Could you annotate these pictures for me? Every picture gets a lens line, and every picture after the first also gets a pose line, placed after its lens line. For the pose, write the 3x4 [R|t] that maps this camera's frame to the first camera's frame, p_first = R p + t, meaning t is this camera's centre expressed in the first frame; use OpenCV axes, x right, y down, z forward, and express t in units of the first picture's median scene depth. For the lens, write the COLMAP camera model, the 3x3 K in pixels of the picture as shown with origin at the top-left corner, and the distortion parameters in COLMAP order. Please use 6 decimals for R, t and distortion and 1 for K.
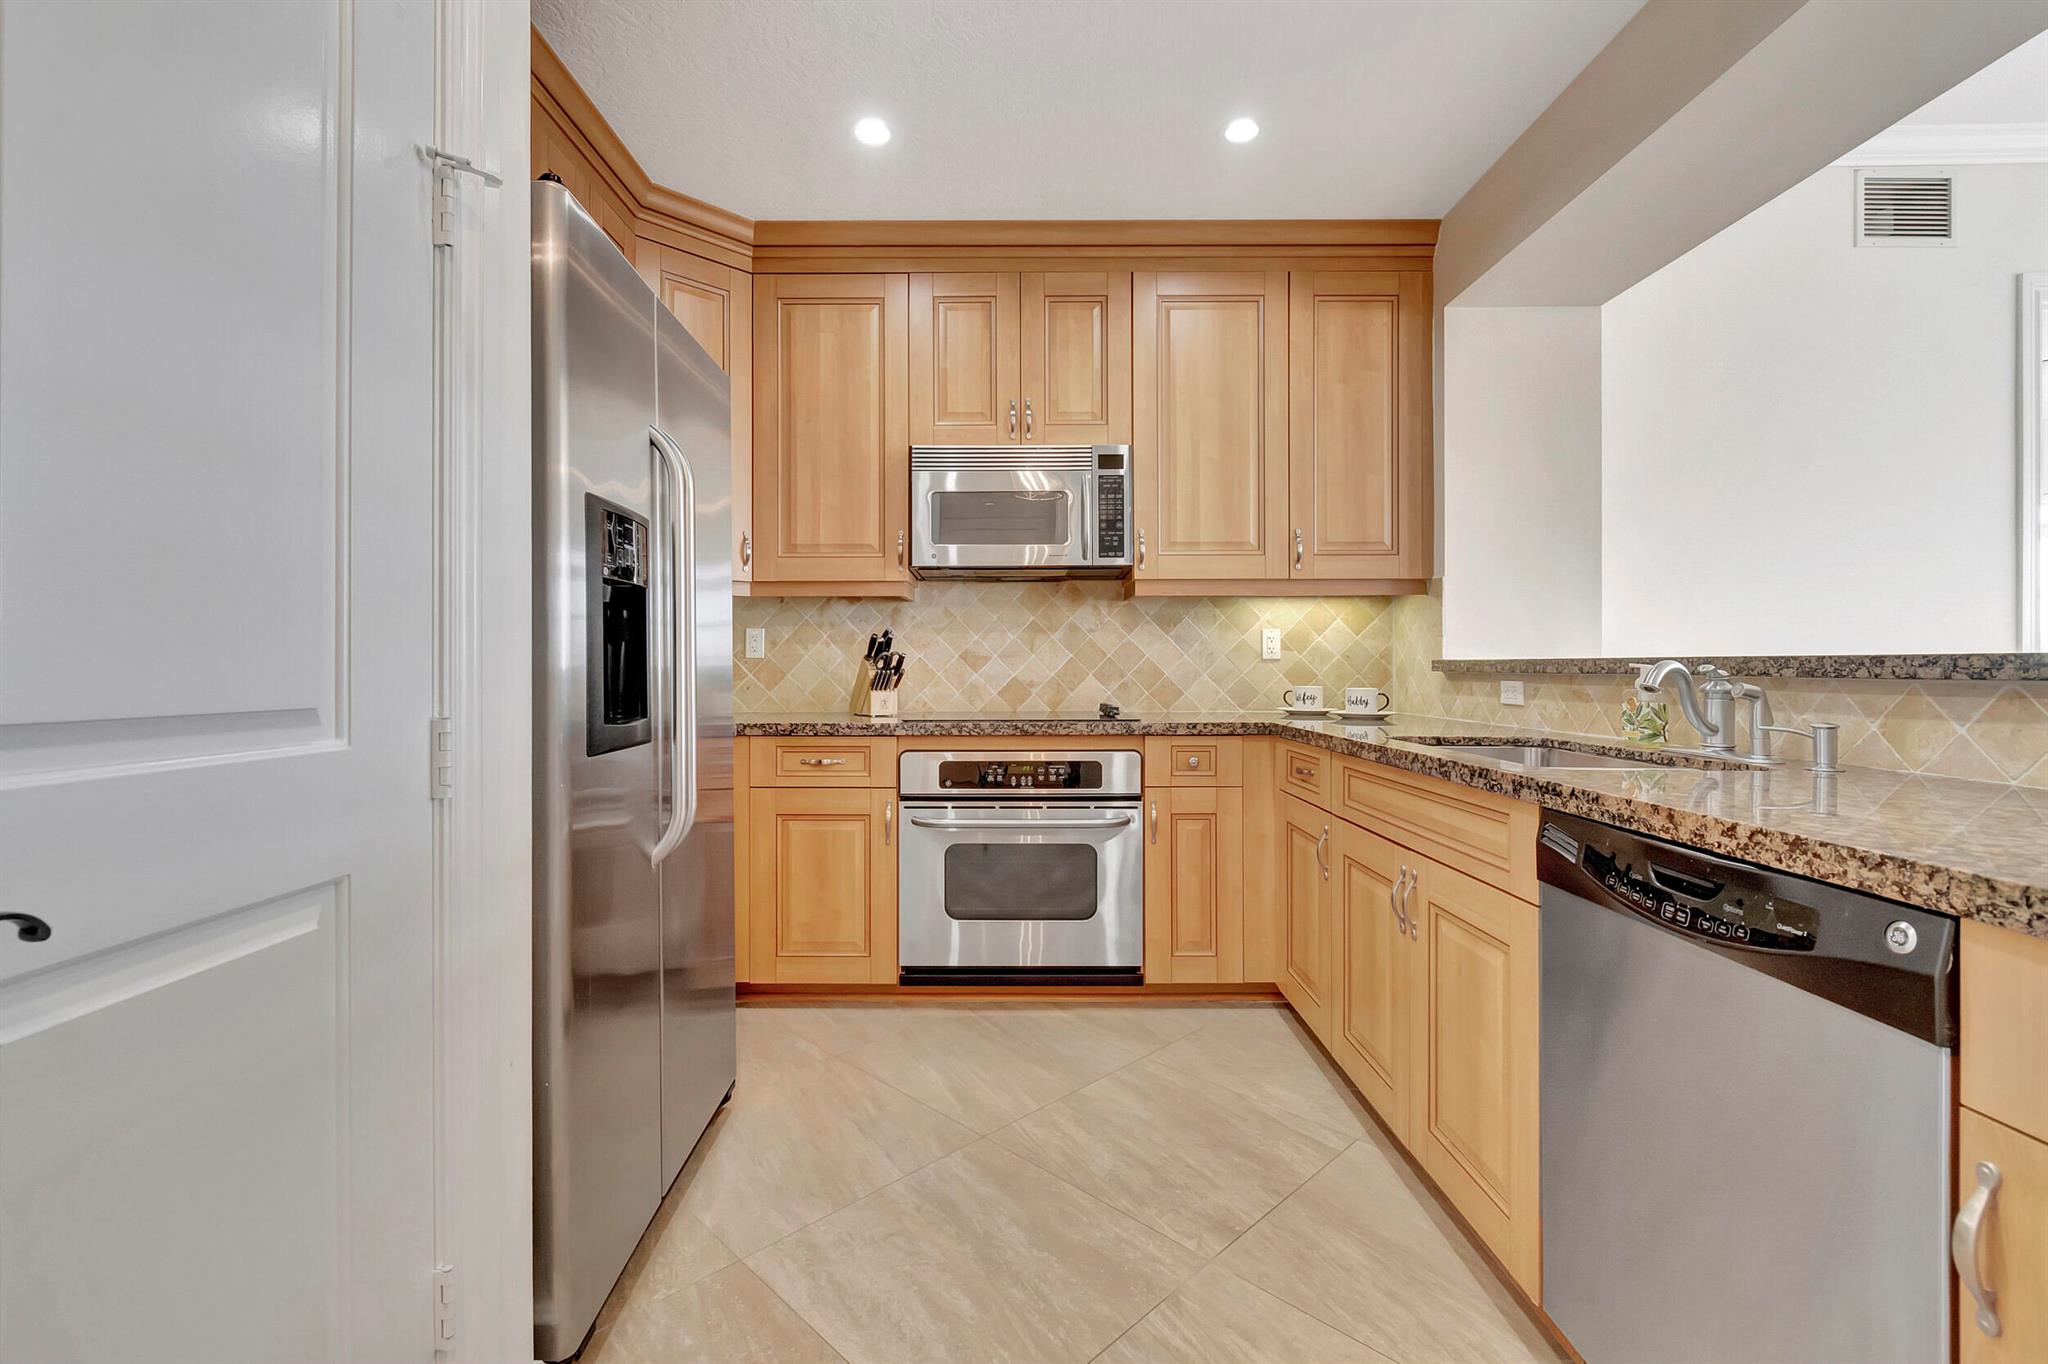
lens RADIAL K [[918.0, 0, 1014.5], [0, 918.0, 677.5], [0, 0, 1]] dist [-0.002603, -0.000900]
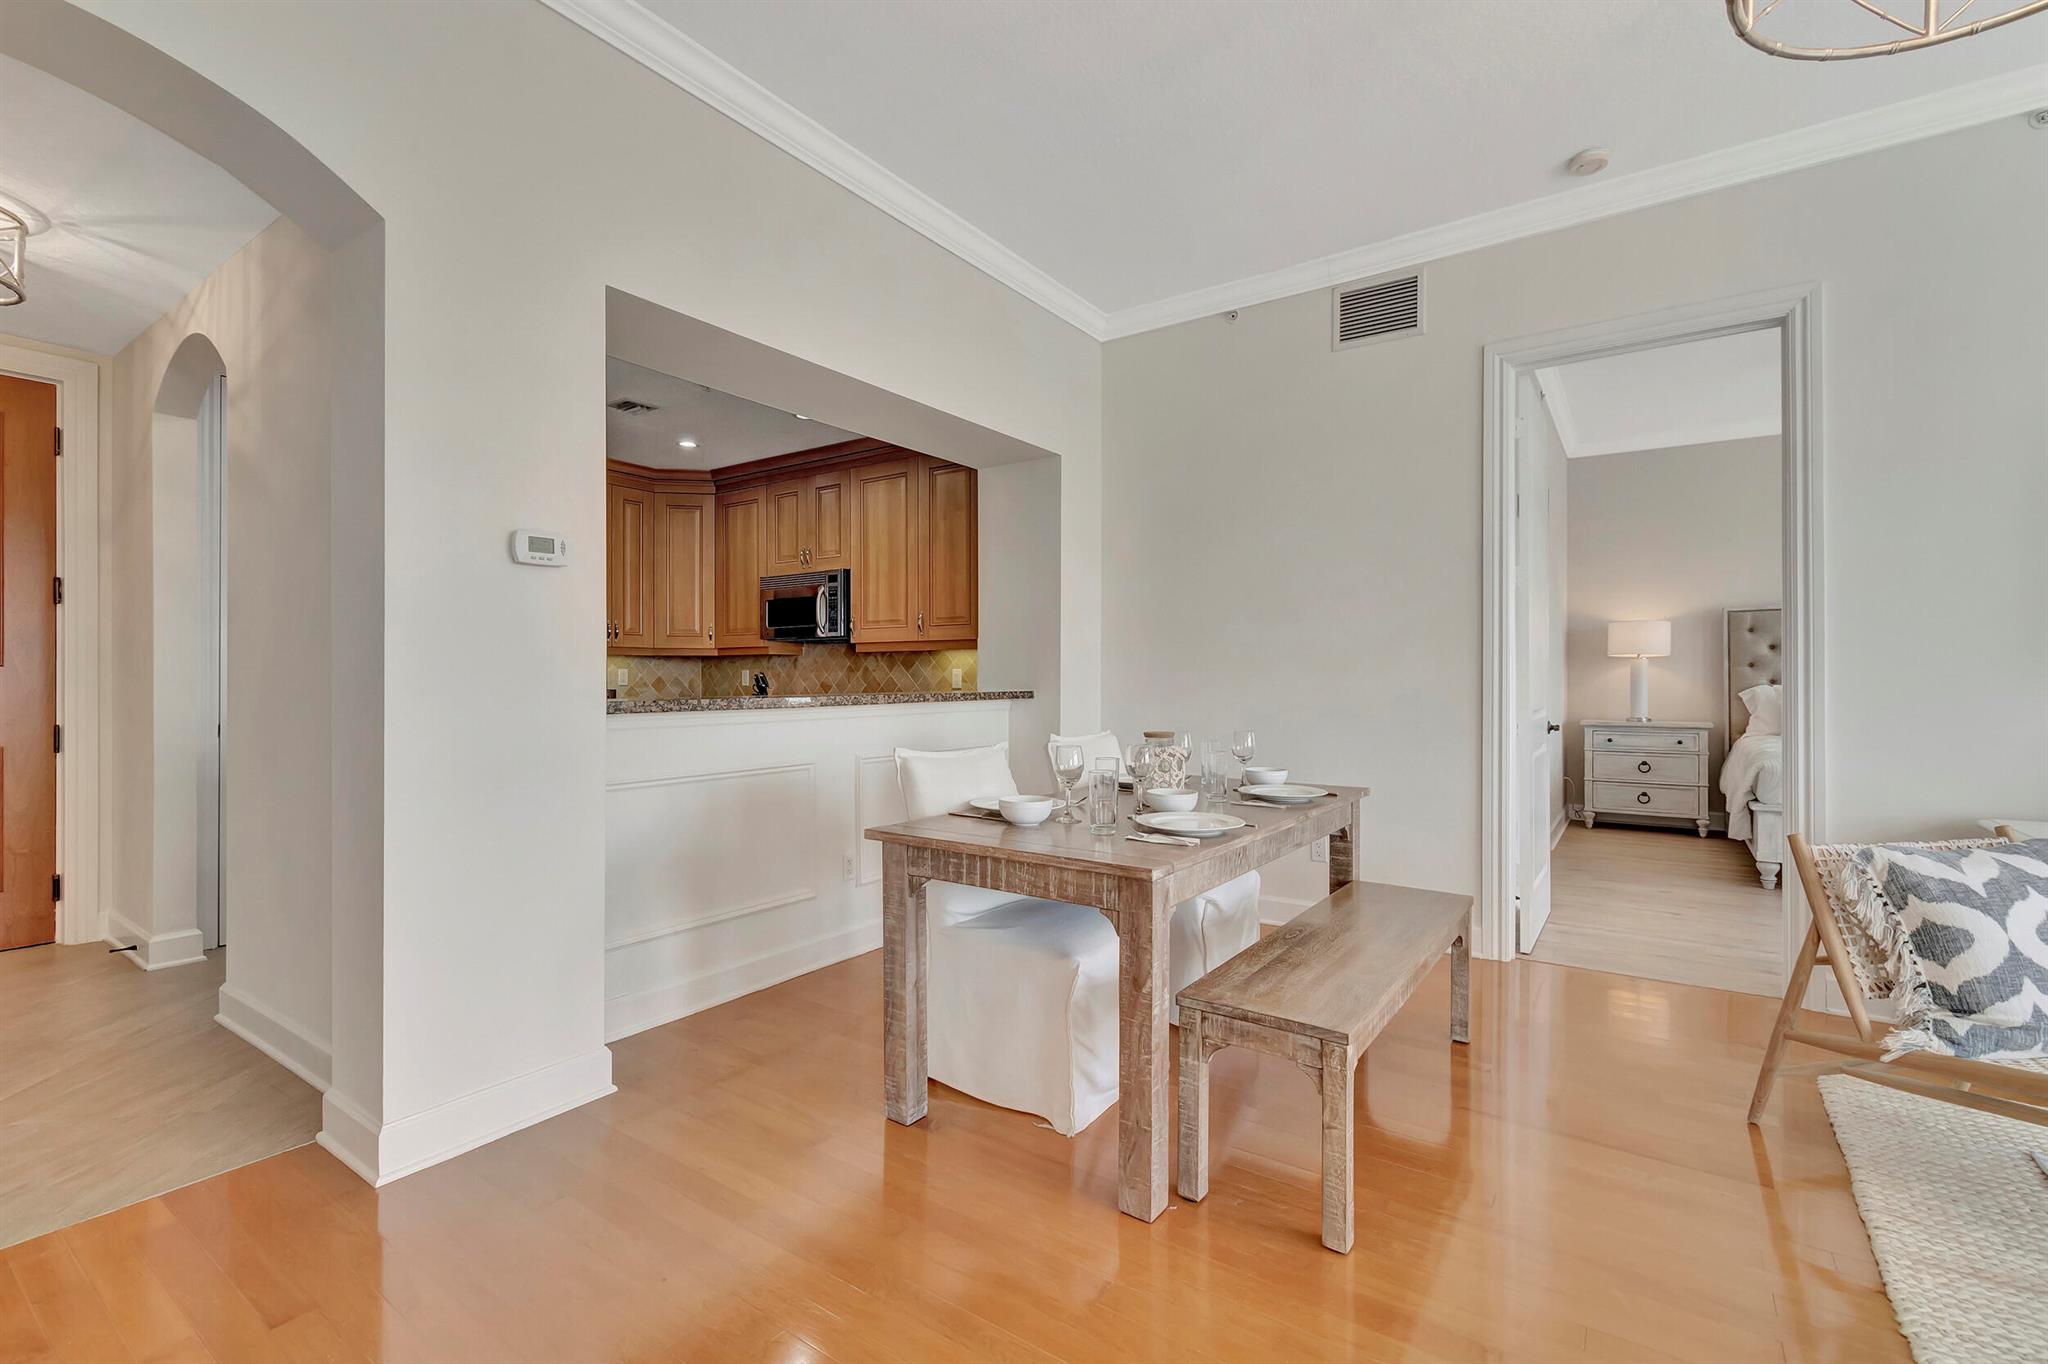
lens RADIAL K [[909.3, 0, 1021.2], [0, 909.3, 674.4], [0, 0, 1]] dist [0.000828, -0.000506]
pose [[0.820686, -0.000245, -0.571379, 1.389106], [-0.006304, 0.999935, -0.009484, -0.033040], [0.571344, 0.011386, 0.820632, -0.241808]]
